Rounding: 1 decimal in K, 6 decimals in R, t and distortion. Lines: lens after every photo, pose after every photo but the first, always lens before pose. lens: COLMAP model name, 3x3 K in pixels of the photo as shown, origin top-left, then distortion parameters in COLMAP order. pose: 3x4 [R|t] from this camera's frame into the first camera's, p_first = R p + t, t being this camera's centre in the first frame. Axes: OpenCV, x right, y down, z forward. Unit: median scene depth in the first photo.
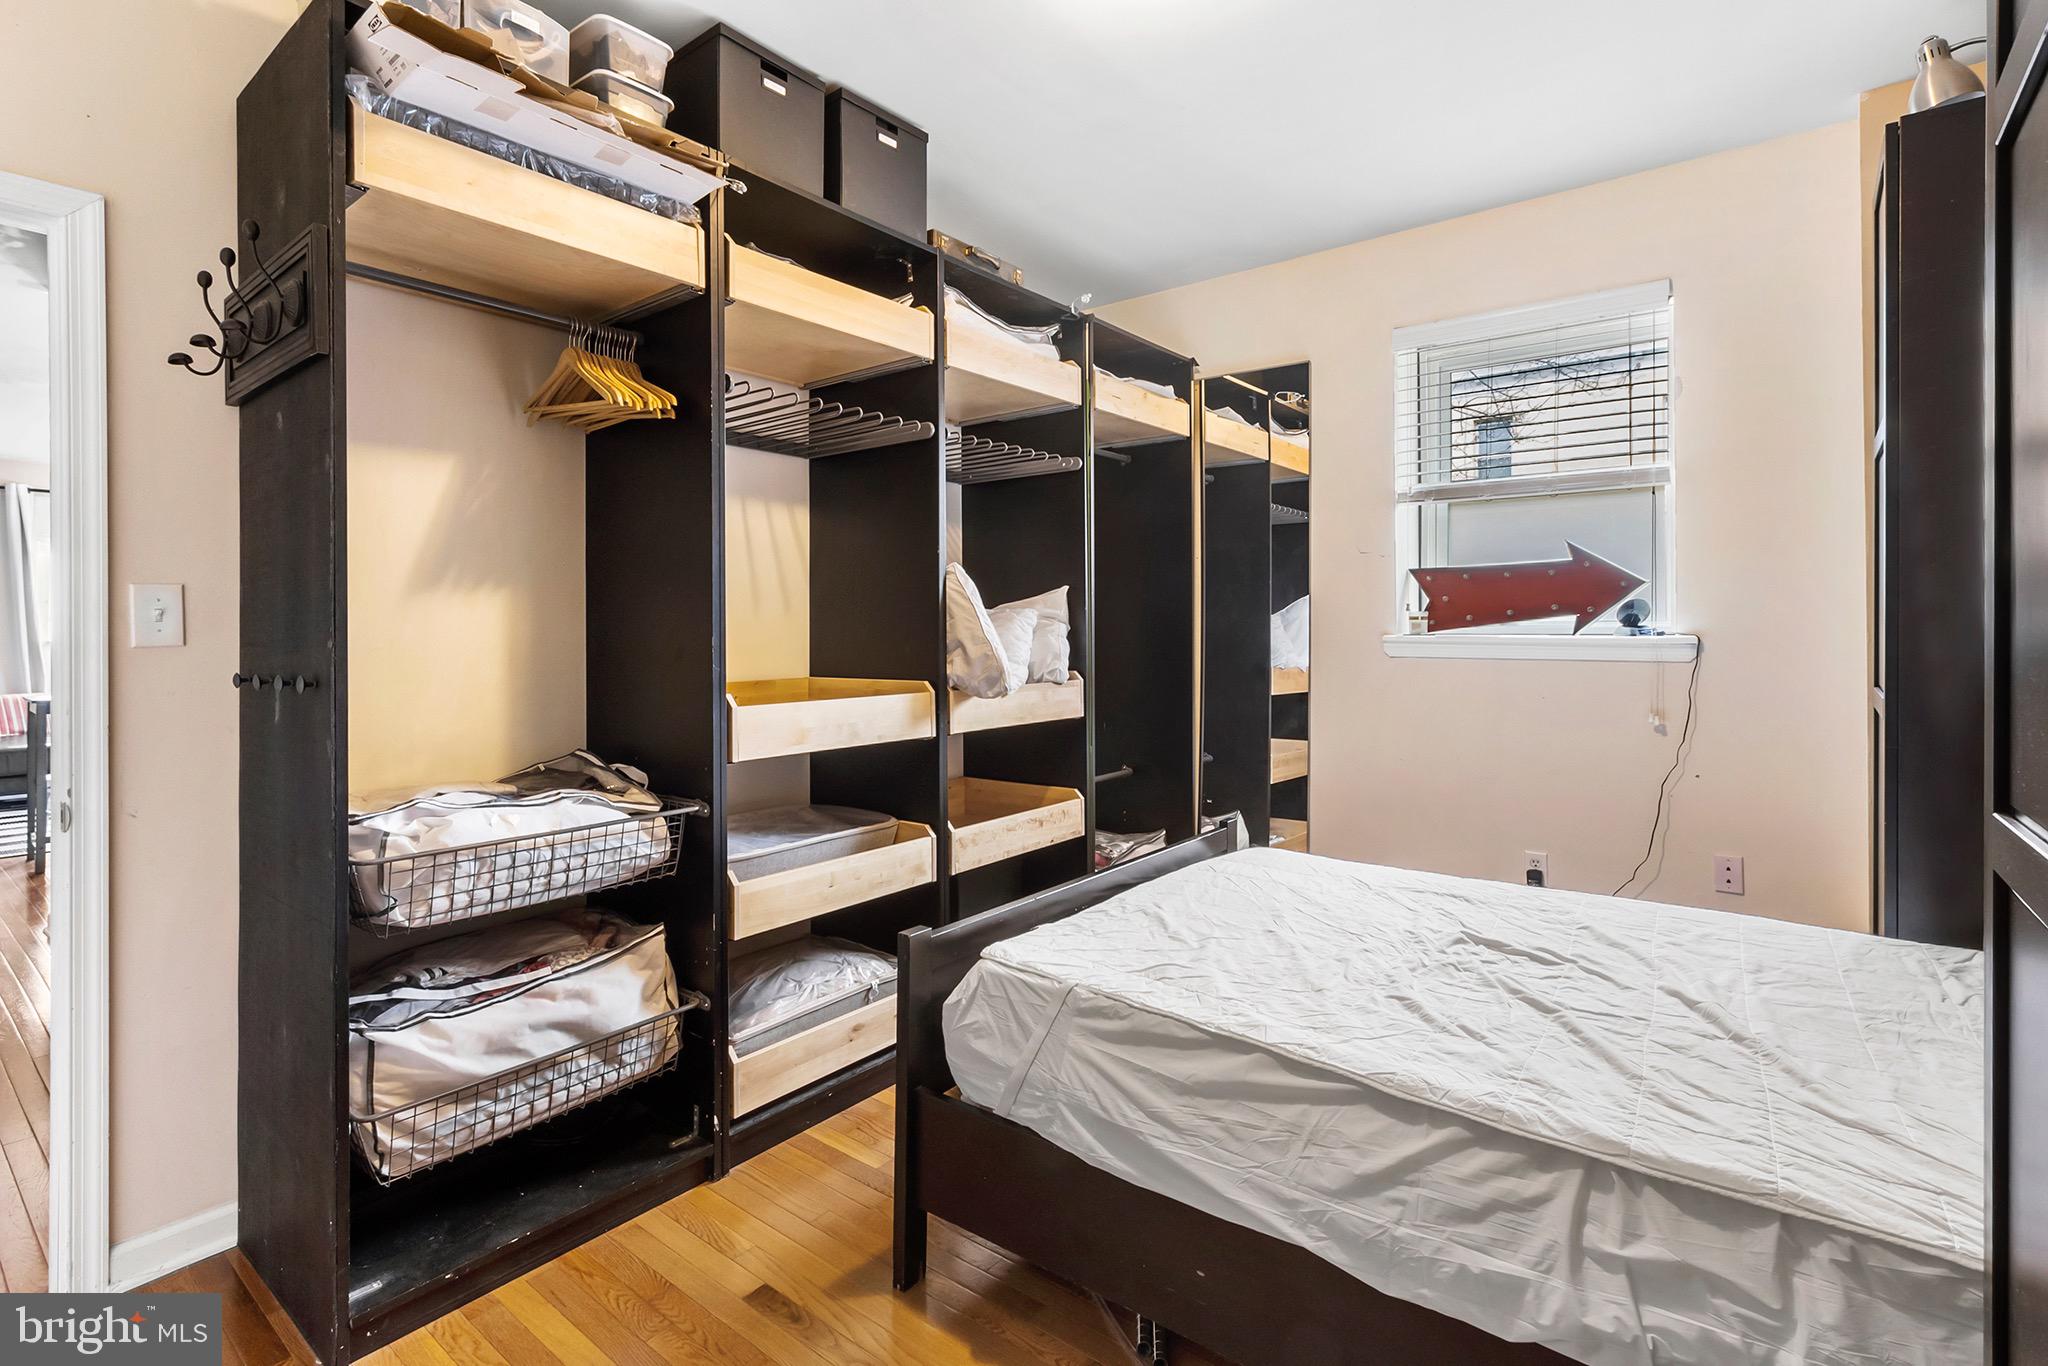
lens RADIAL K [[959.4, 0, 1023.8], [0, 959.4, 634.4], [0, 0, 1]] dist [-0.000647, -0.000626]
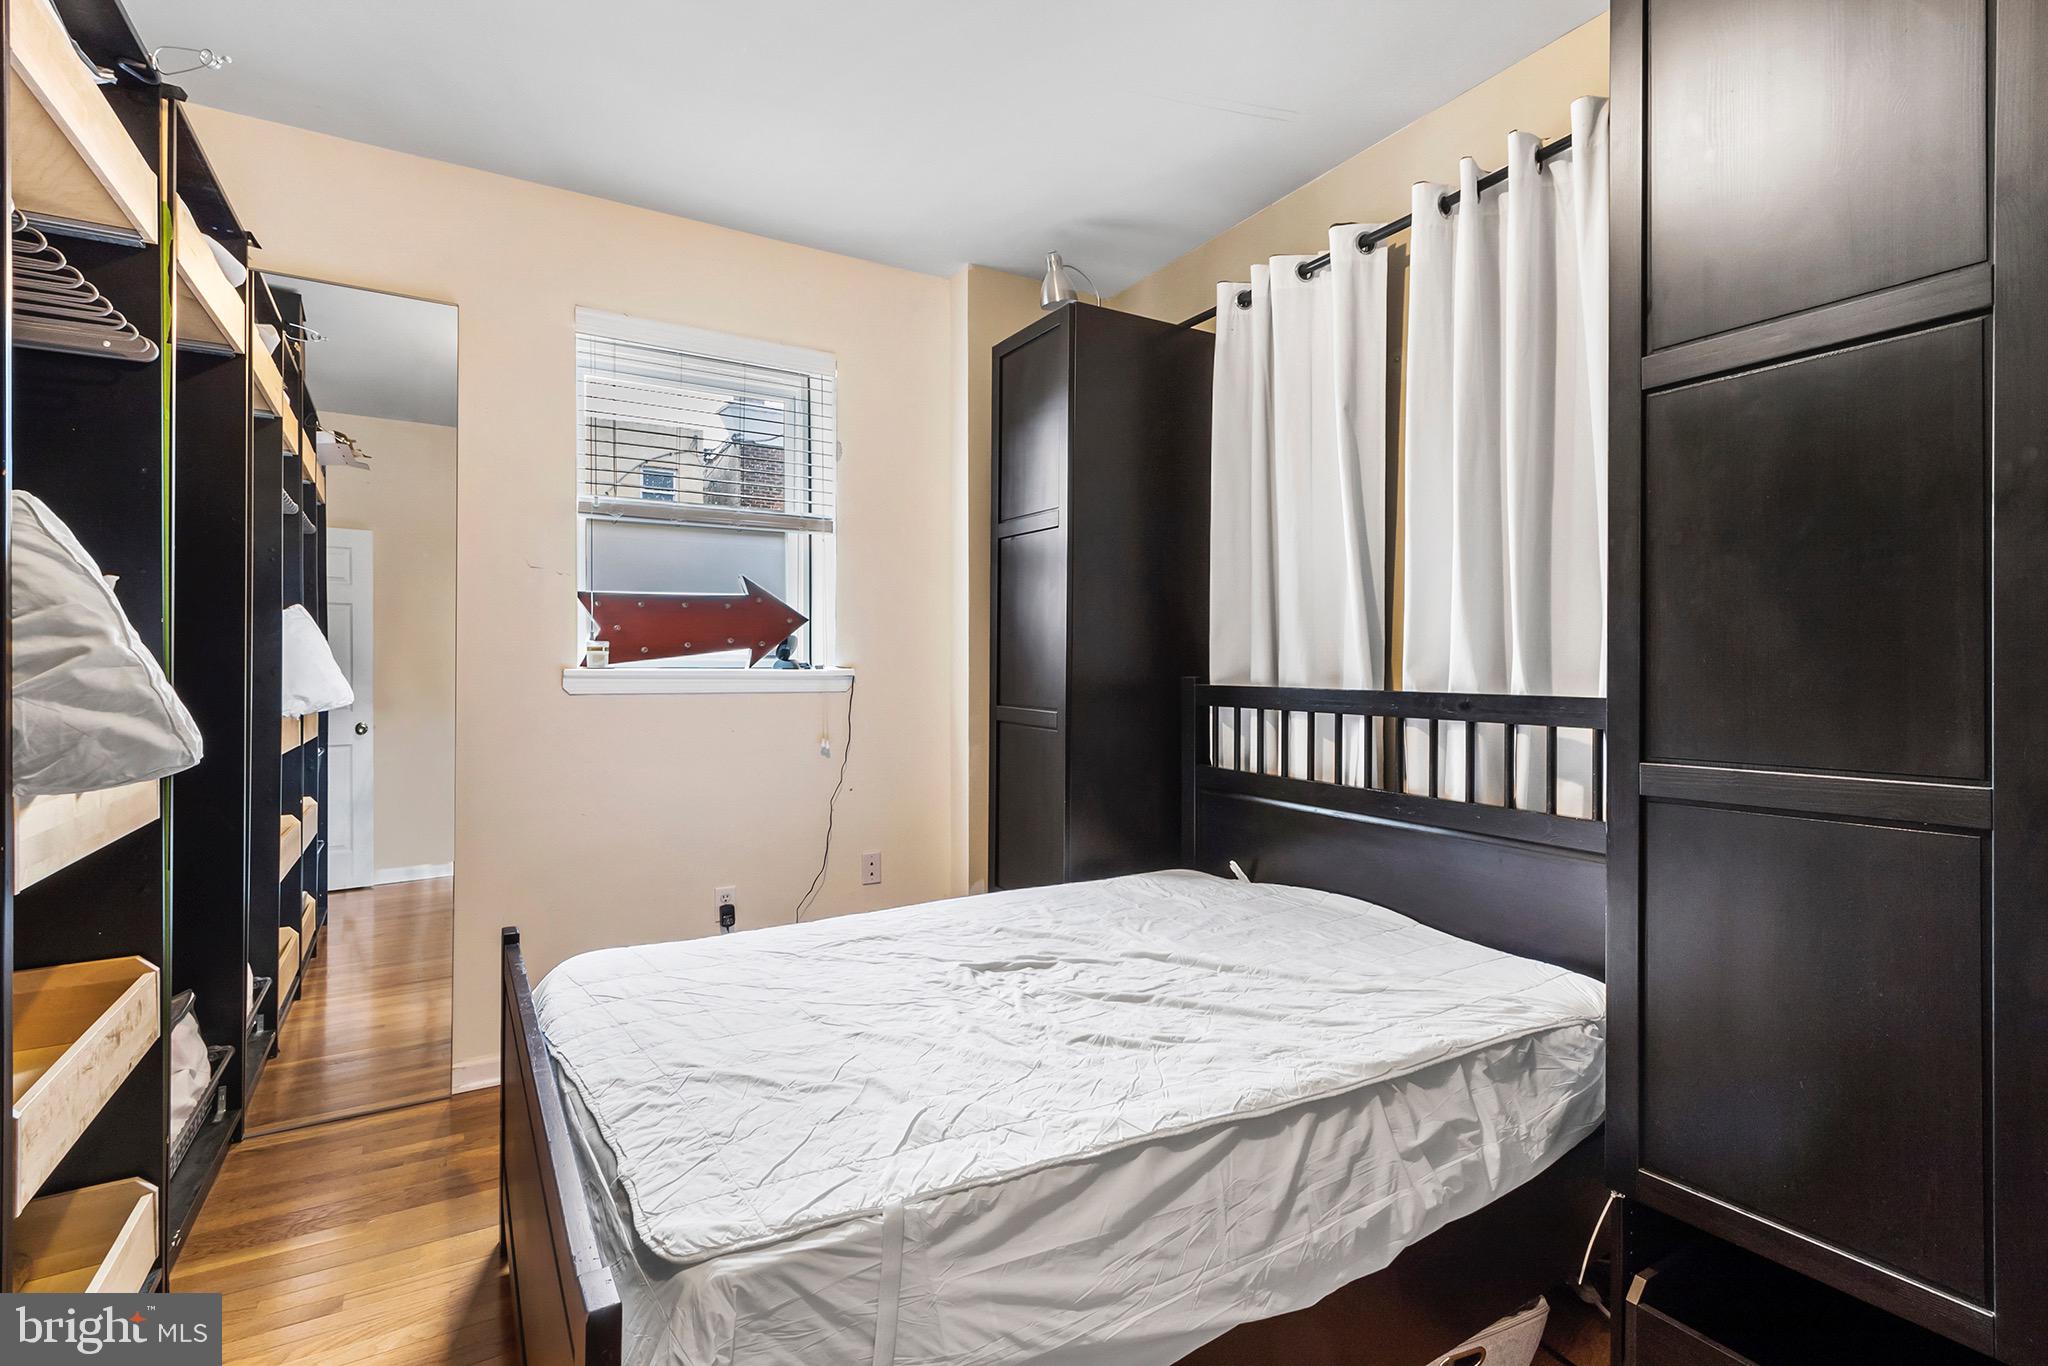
lens RADIAL K [[948.6, 0, 1000.2], [0, 948.6, 663.8], [0, 0, 1]] dist [0.002180, 0.000003]
pose [[0.367722, 0.004145, 0.929927, -0.577933], [0.002059, 0.999984, -0.005271, 0.003593], [-0.929934, 0.003853, 0.367707, 0.777301]]
